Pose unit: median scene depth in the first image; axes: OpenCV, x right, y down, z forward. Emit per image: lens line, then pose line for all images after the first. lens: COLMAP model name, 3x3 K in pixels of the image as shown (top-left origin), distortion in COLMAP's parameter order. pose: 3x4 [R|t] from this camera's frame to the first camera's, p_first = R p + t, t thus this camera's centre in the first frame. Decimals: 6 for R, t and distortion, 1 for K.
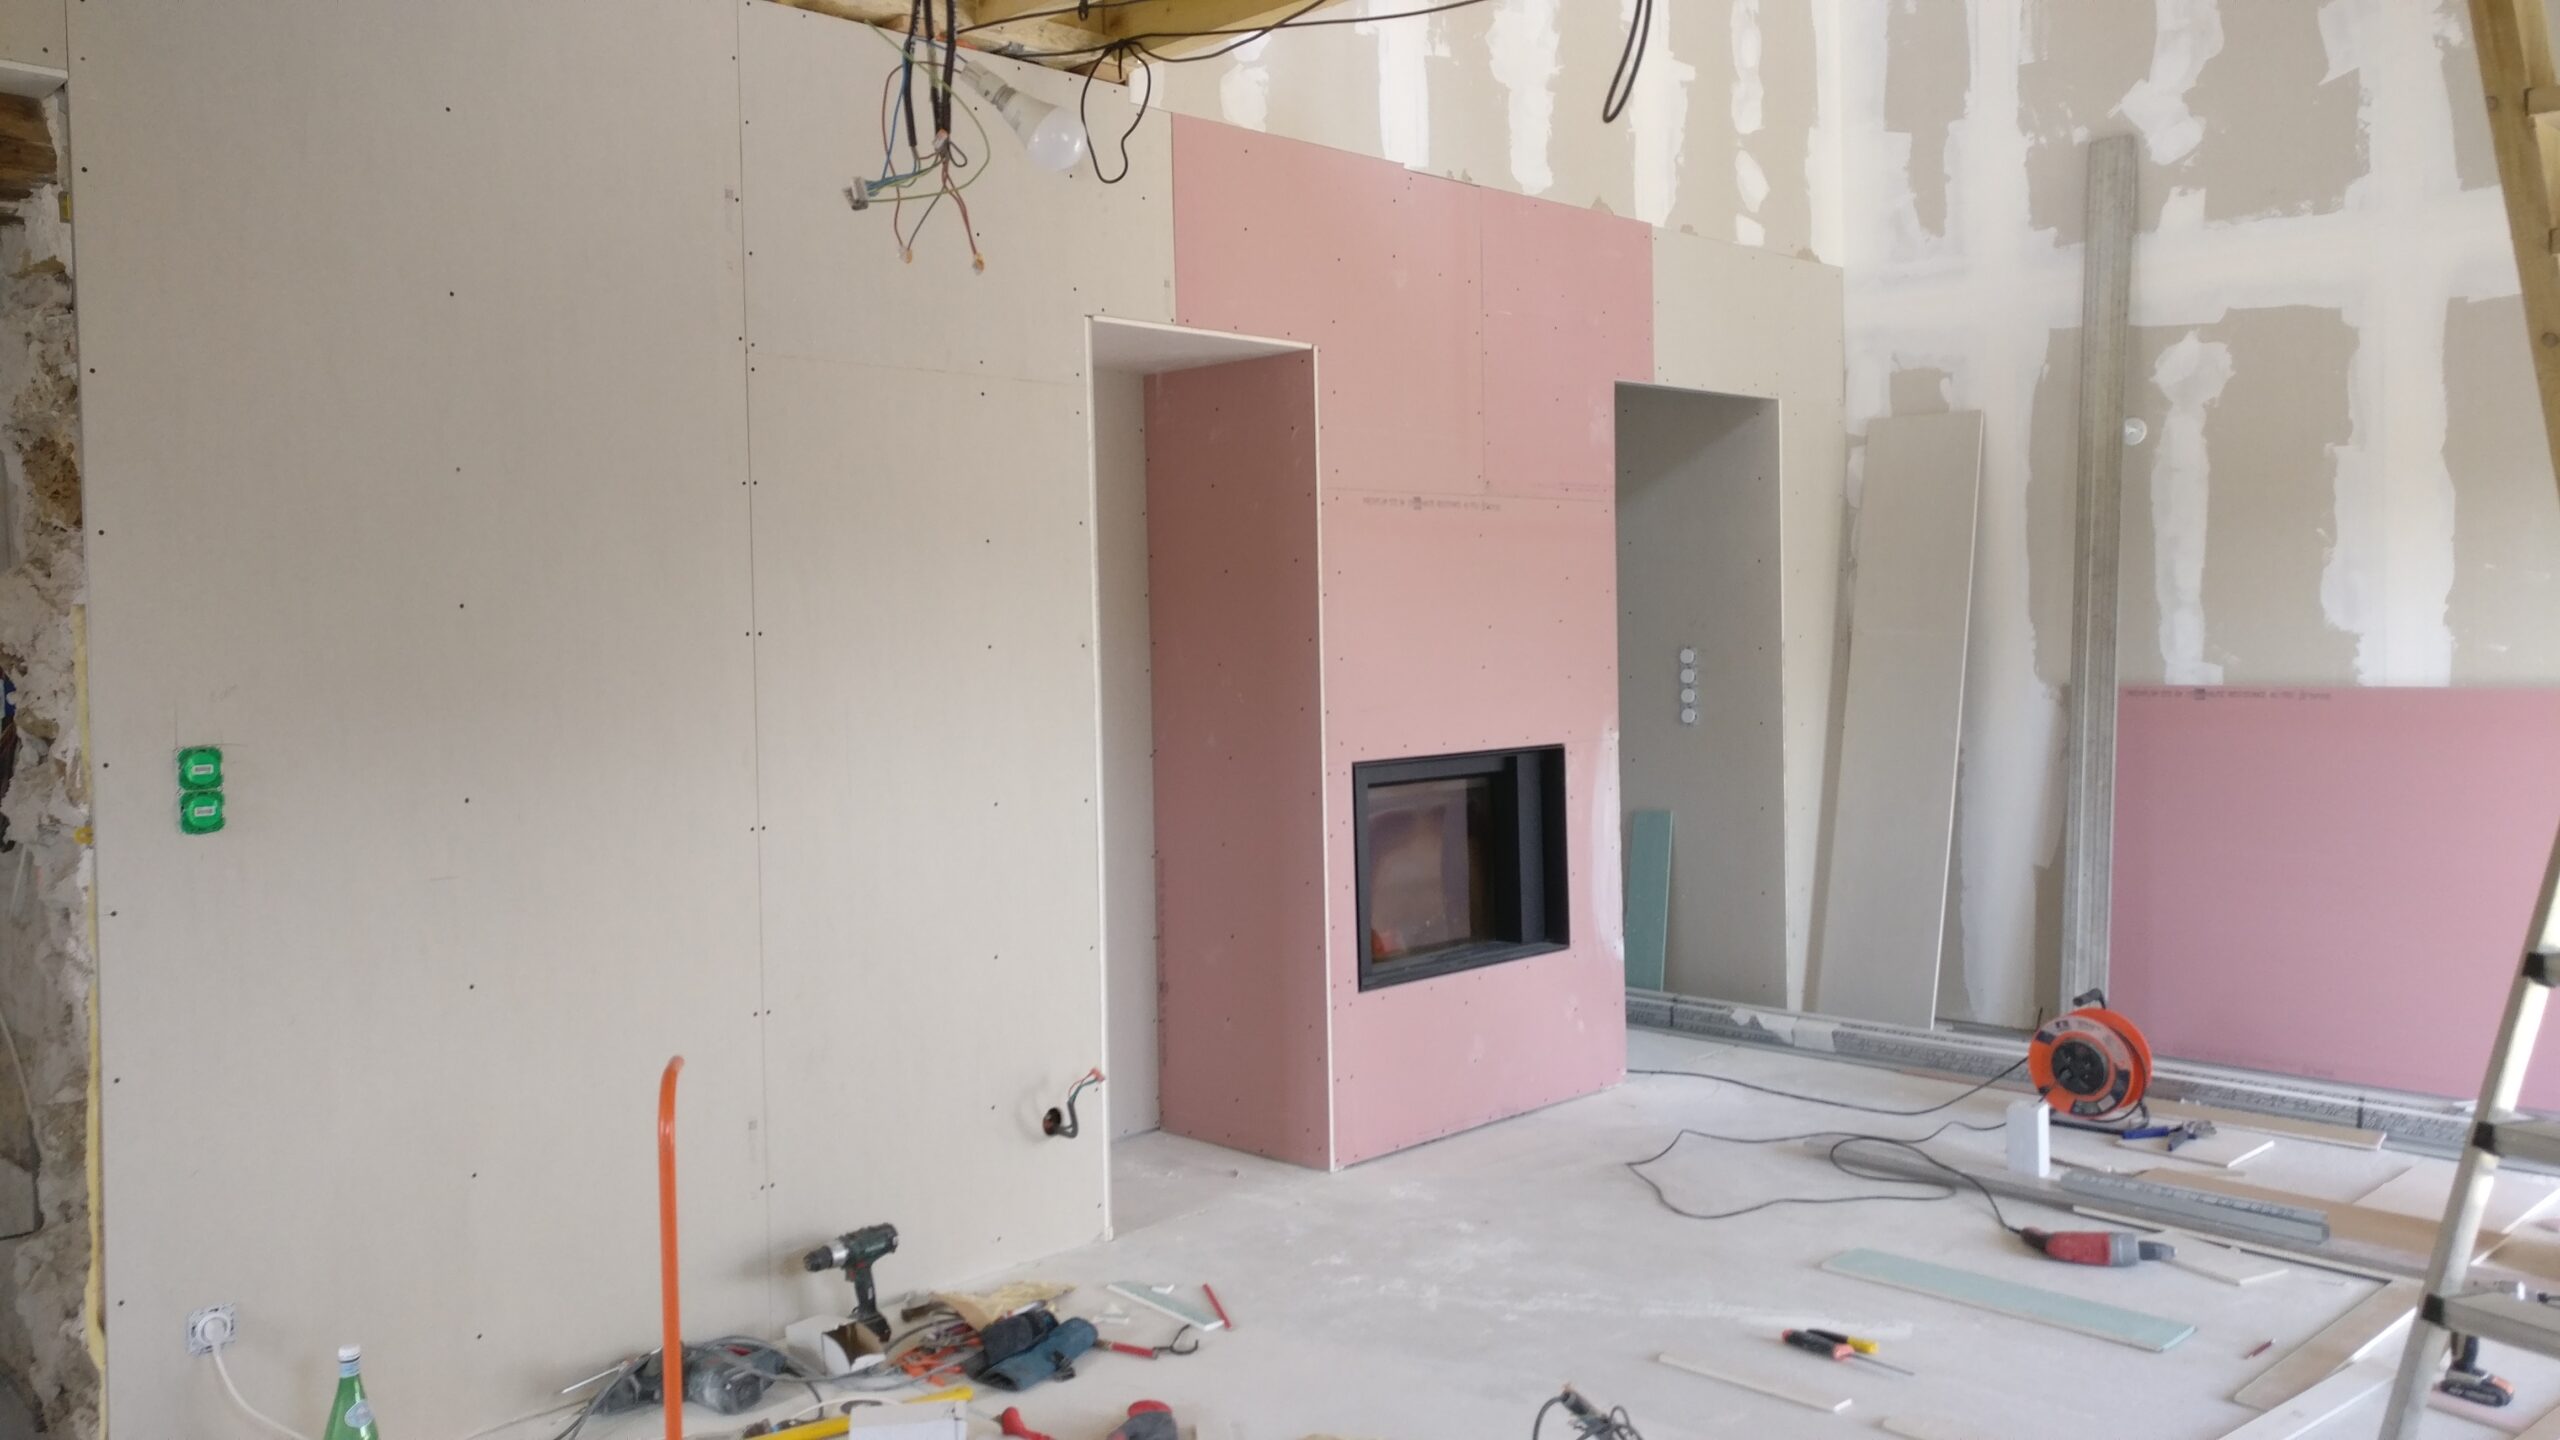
lens RADIAL K [[2116.4, 0, 1285.5], [0, 2116.4, 722.4], [0, 0, 1]] dist [0.046323, 0.027744]
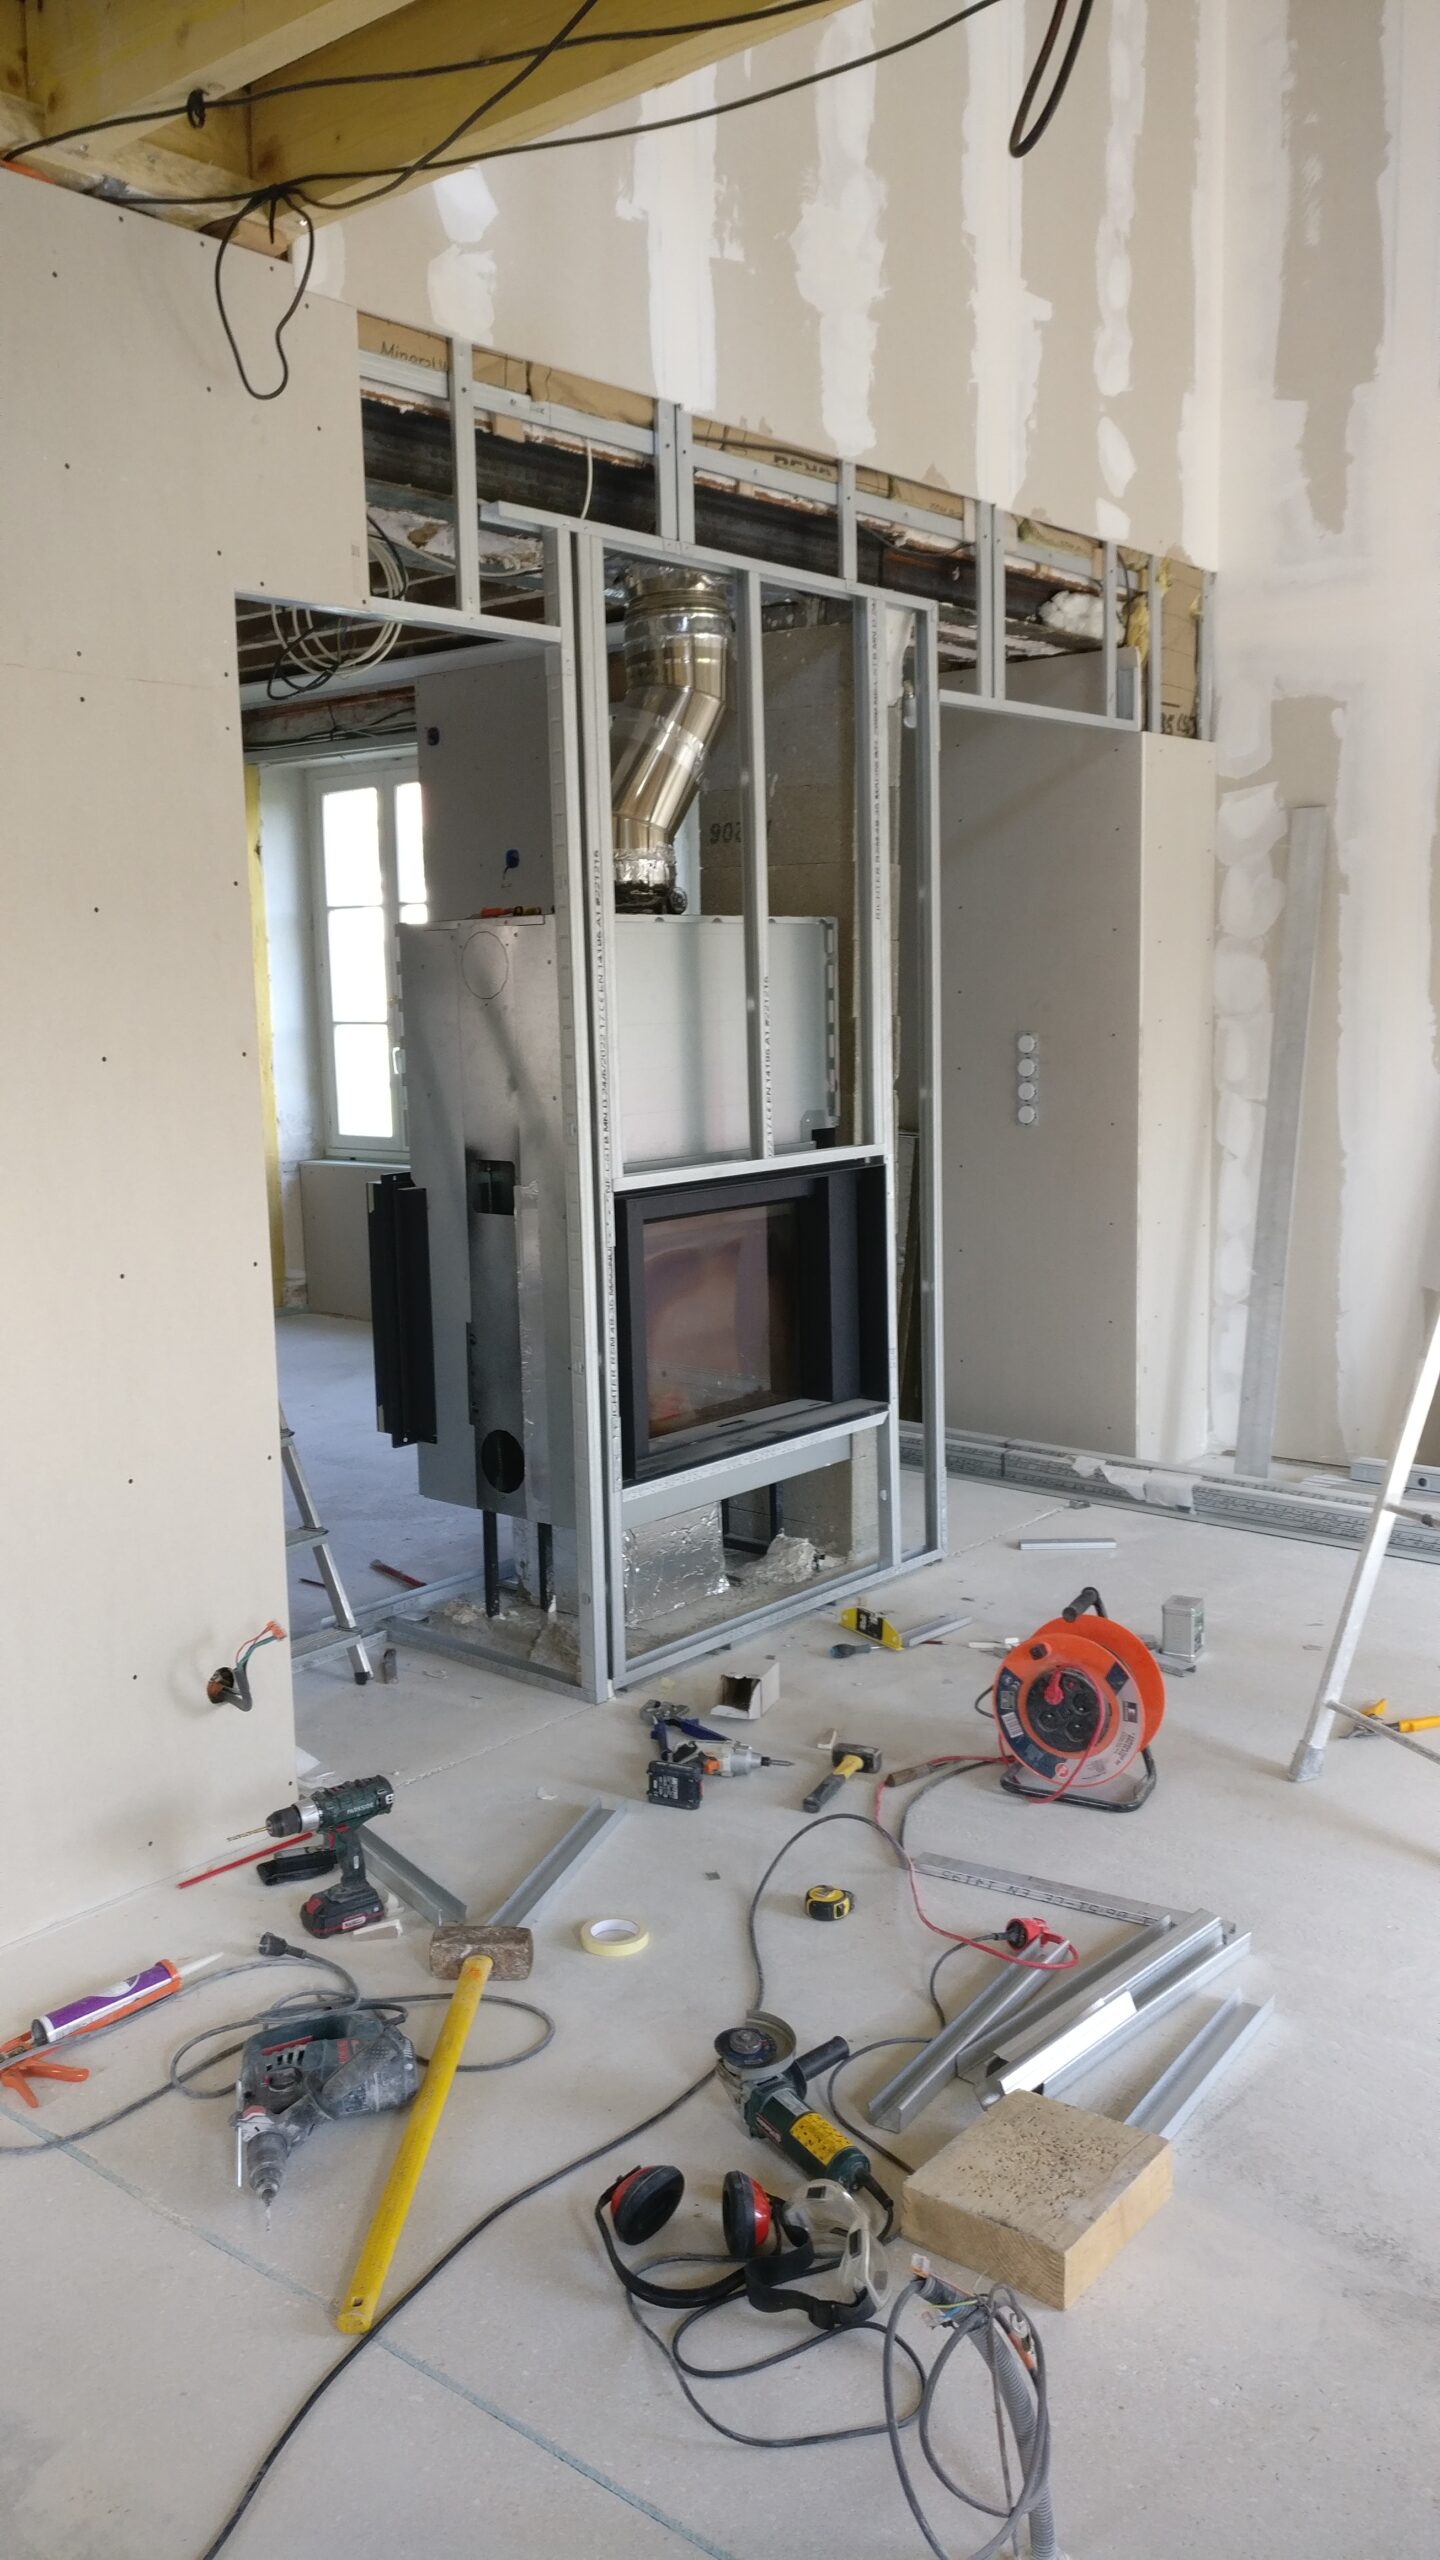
lens RADIAL K [[2116.4, 0, 708.5], [0, 2116.4, 1272.1], [0, 0, 1]] dist [0.046323, 0.027744]
pose [[0.998359, -0.007893, 0.056717, 0.016466], [0.002778, 0.995964, 0.089708, -0.019792], [-0.057196, -0.089404, 0.994352, 0.184809]]
